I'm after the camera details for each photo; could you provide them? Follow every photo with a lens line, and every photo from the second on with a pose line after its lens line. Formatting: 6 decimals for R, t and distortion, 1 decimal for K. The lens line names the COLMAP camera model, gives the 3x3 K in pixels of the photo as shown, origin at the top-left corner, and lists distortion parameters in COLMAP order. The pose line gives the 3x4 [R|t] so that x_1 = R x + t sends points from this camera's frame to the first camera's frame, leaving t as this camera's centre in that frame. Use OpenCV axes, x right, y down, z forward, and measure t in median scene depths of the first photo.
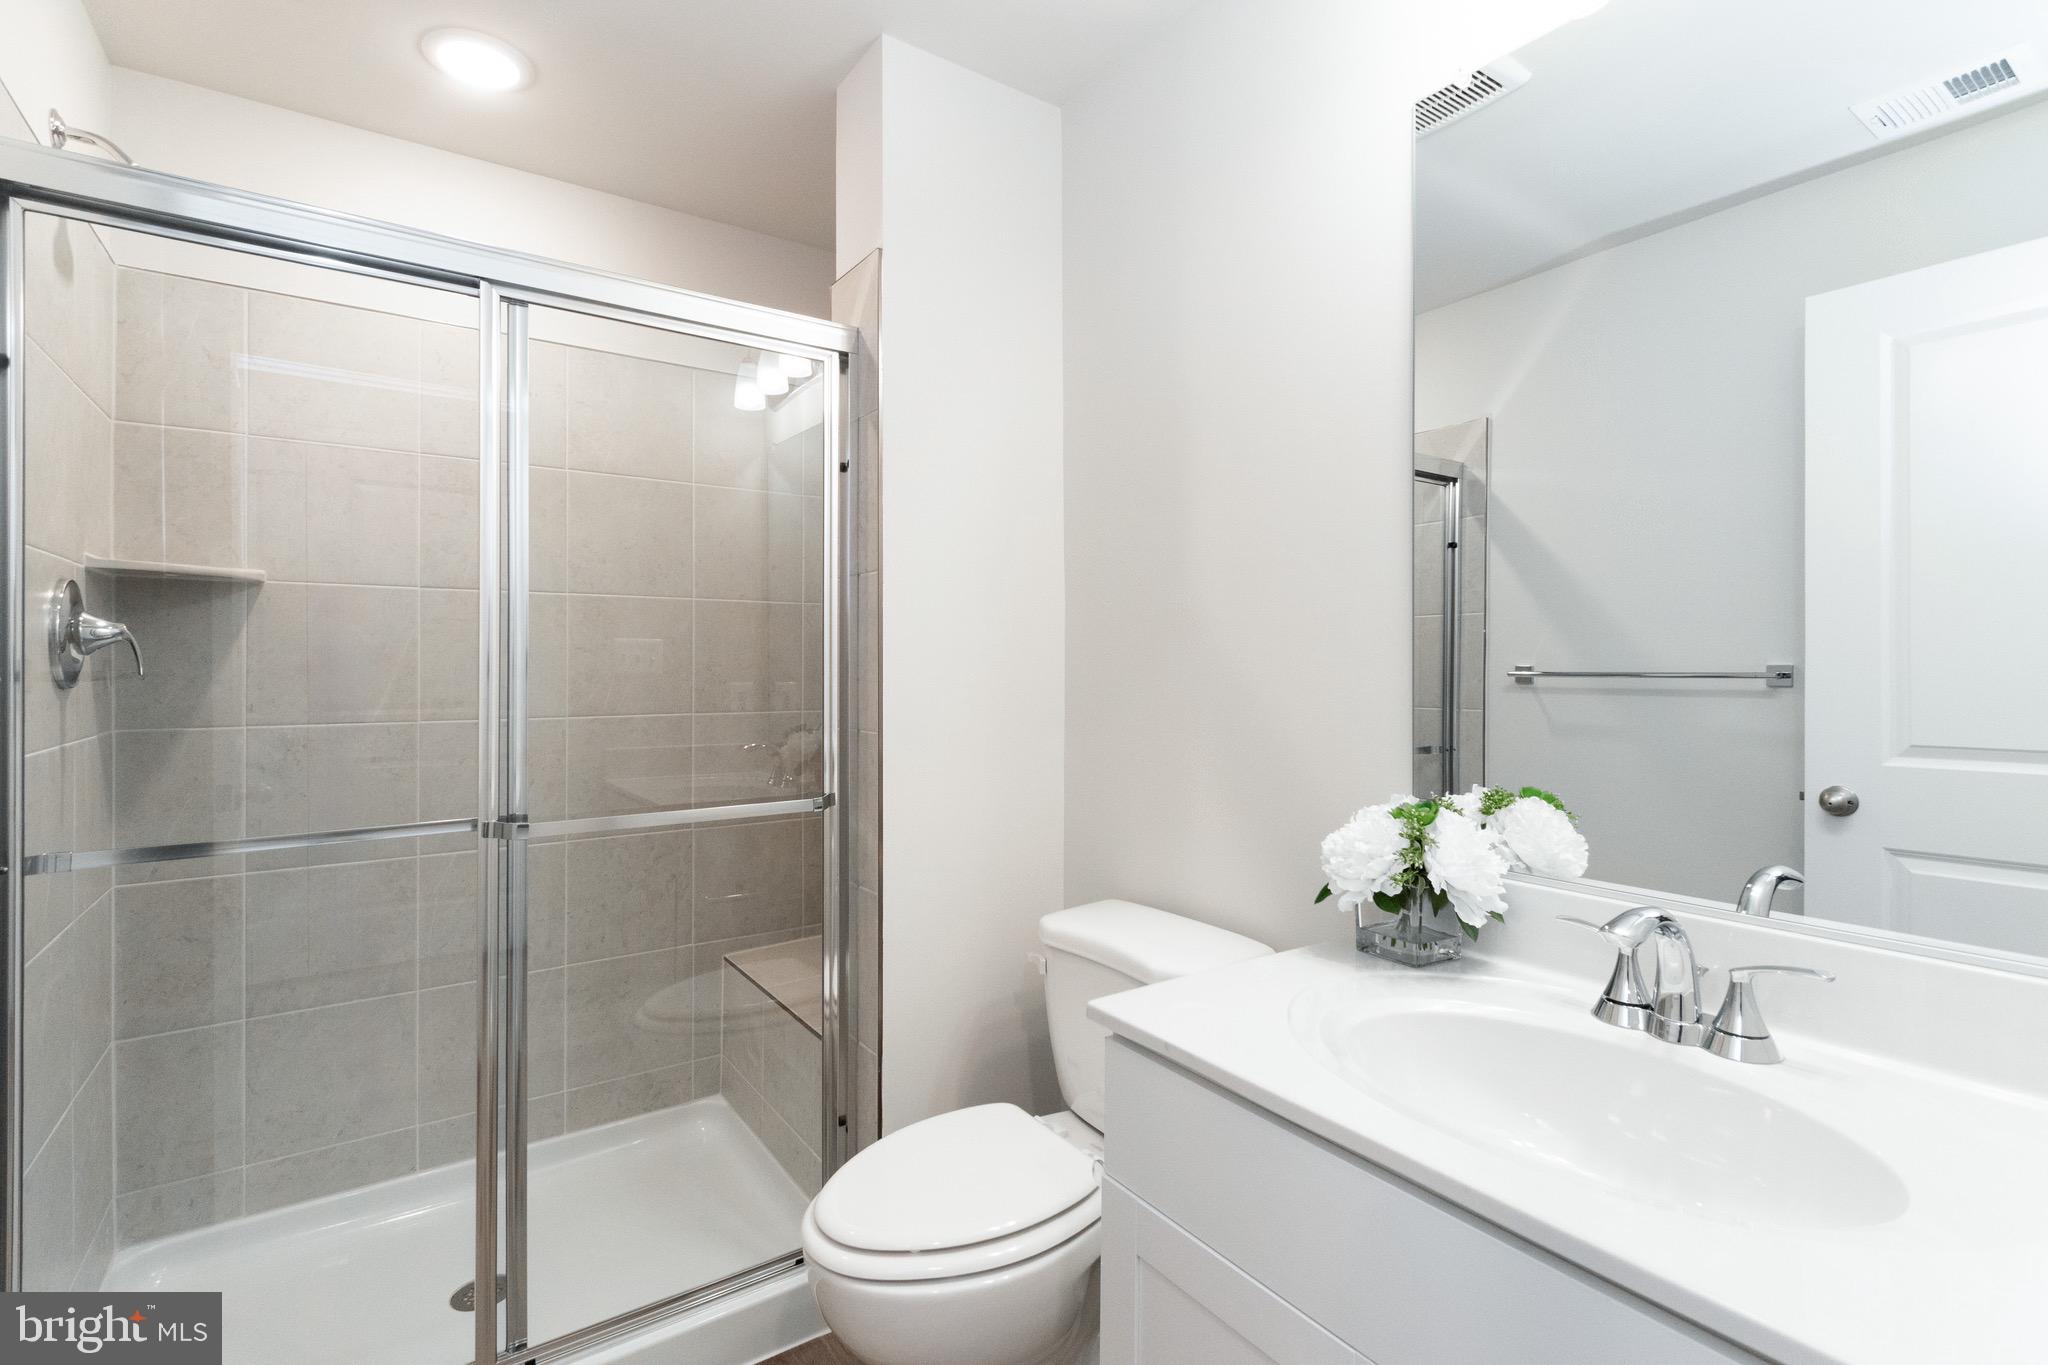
lens RADIAL K [[910.8, 0, 1017.8], [0, 910.8, 681.7], [0, 0, 1]] dist [0.000371, -0.001128]
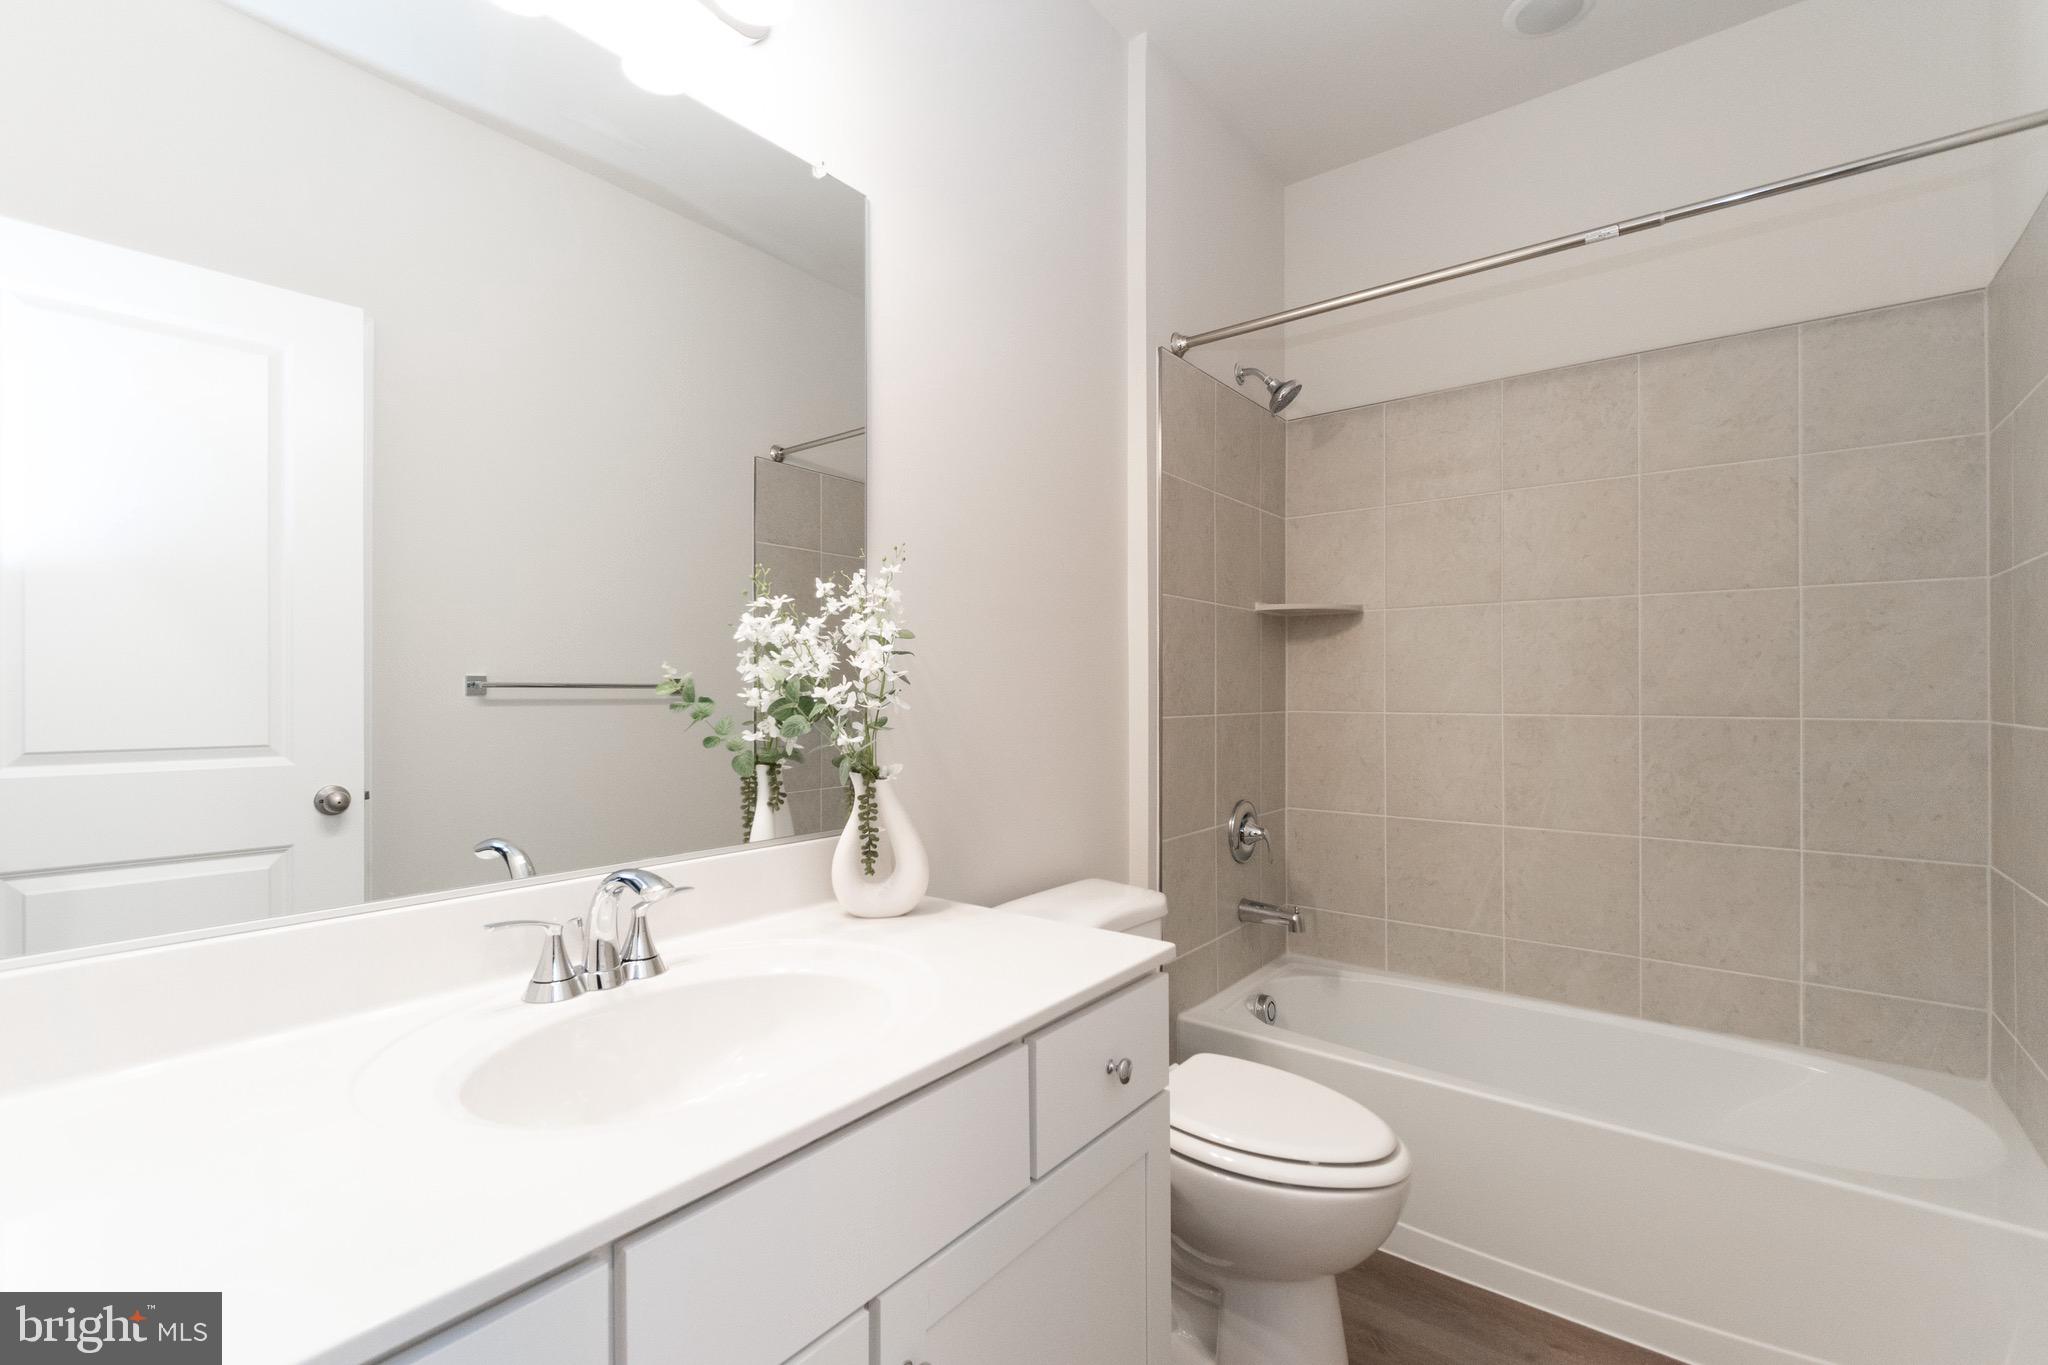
lens RADIAL K [[910.8, 0, 1019.5], [0, 910.8, 684.8], [0, 0, 1]] dist [0.000371, -0.001128]
pose [[-0.280088, -0.002558, 0.959971, -0.549016], [-0.002352, 0.999995, 0.001978, -0.012300], [-0.959971, -0.001704, -0.280093, 0.739138]]
